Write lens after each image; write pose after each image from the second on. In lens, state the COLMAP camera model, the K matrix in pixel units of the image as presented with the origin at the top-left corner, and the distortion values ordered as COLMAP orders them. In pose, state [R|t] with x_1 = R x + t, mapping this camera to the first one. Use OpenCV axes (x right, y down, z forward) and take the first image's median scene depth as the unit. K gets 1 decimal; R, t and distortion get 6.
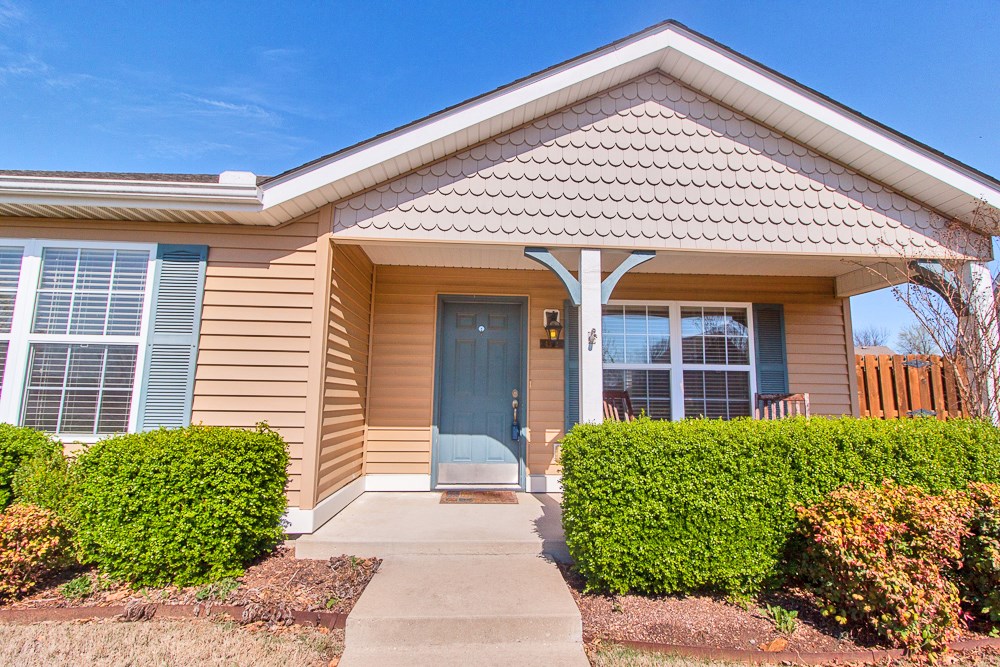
lens RADIAL K [[464.8, 0, 500.5], [0, 464.8, 335.1], [0, 0, 1]] dist [-0.000282, 0.004367]
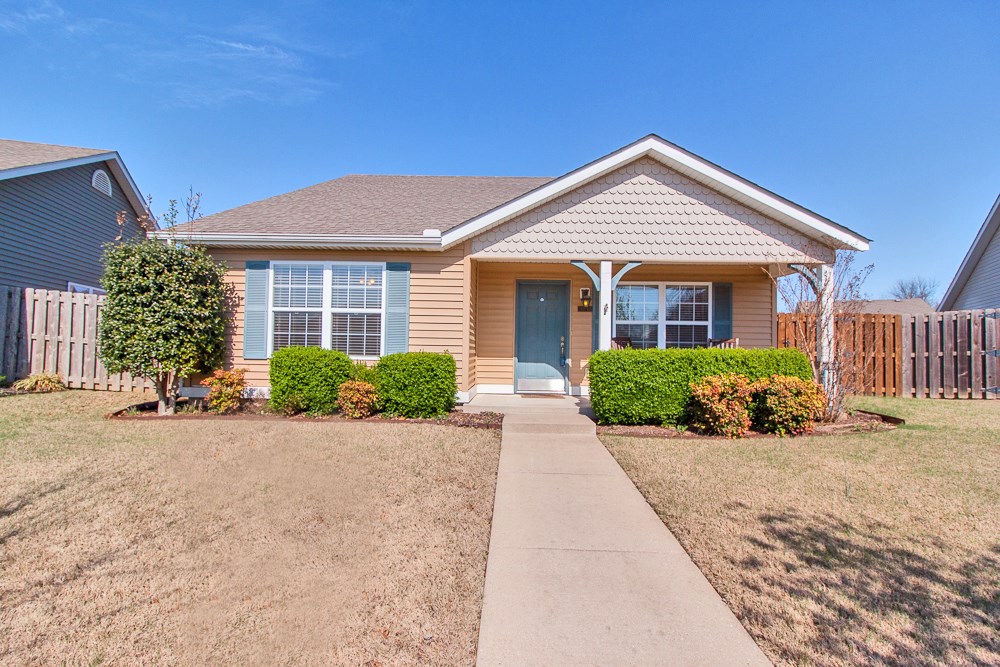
lens RADIAL K [[464.8, 0, 503.4], [0, 464.8, 335.8], [0, 0, 1]] dist [-0.000282, 0.004367]
pose [[0.997977, -0.000205, -0.063581, -0.101375], [0.006720, 0.994734, 0.102268, -0.078517], [0.063225, -0.102488, 0.992723, -0.922160]]
